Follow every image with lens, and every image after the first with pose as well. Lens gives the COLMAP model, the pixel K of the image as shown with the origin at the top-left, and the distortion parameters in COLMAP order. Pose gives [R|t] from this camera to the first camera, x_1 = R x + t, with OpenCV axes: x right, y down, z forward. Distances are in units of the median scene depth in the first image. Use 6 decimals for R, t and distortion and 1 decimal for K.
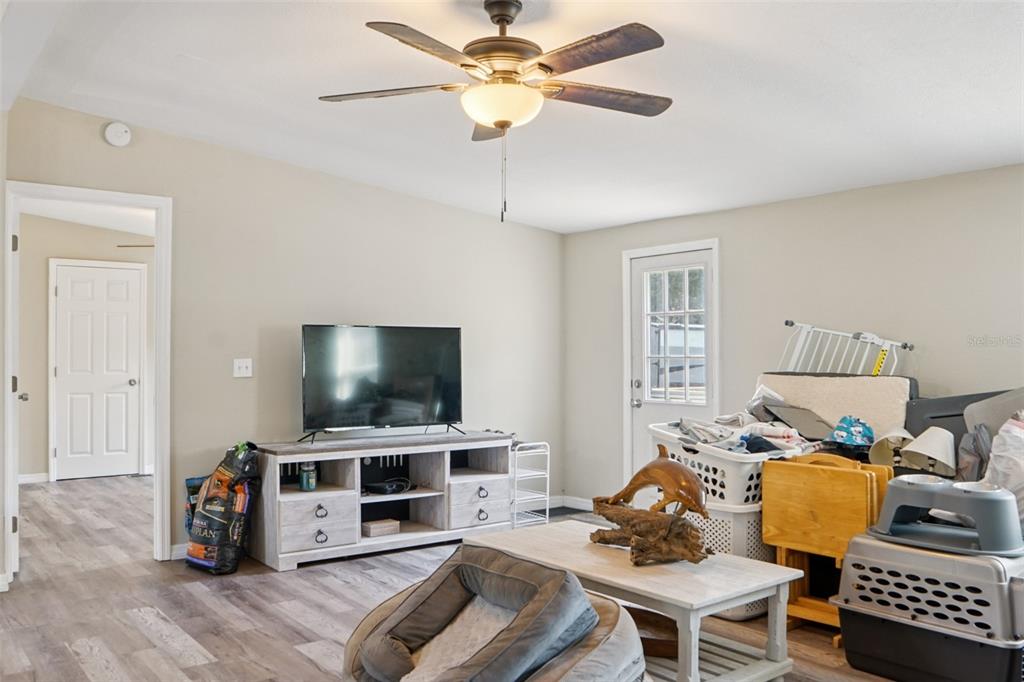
lens RADIAL K [[888.1, 0, 512.0], [0, 888.1, 341.0], [0, 0, 1]] dist [-0.080196, 0.029361]
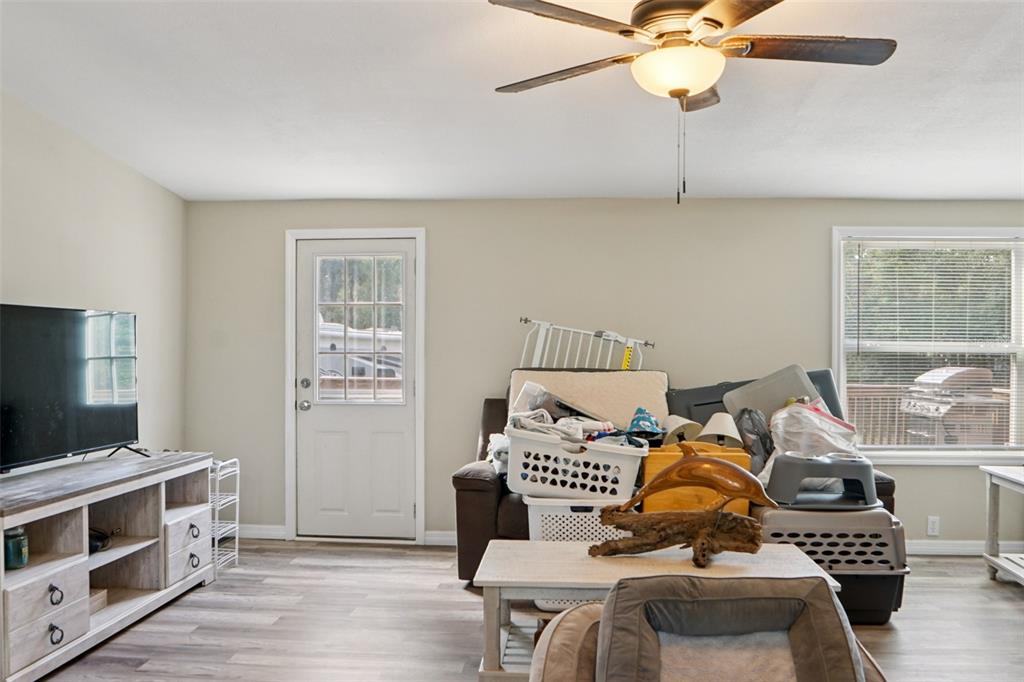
lens RADIAL K [[888.1, 0, 512.0], [0, 888.1, 341.0], [0, 0, 1]] dist [-0.080196, 0.029361]
pose [[0.650714, 0.007028, 0.759290, -0.516958], [-0.014708, 0.999886, 0.003350, 0.000925], [-0.759181, -0.013348, 0.650743, 0.364602]]
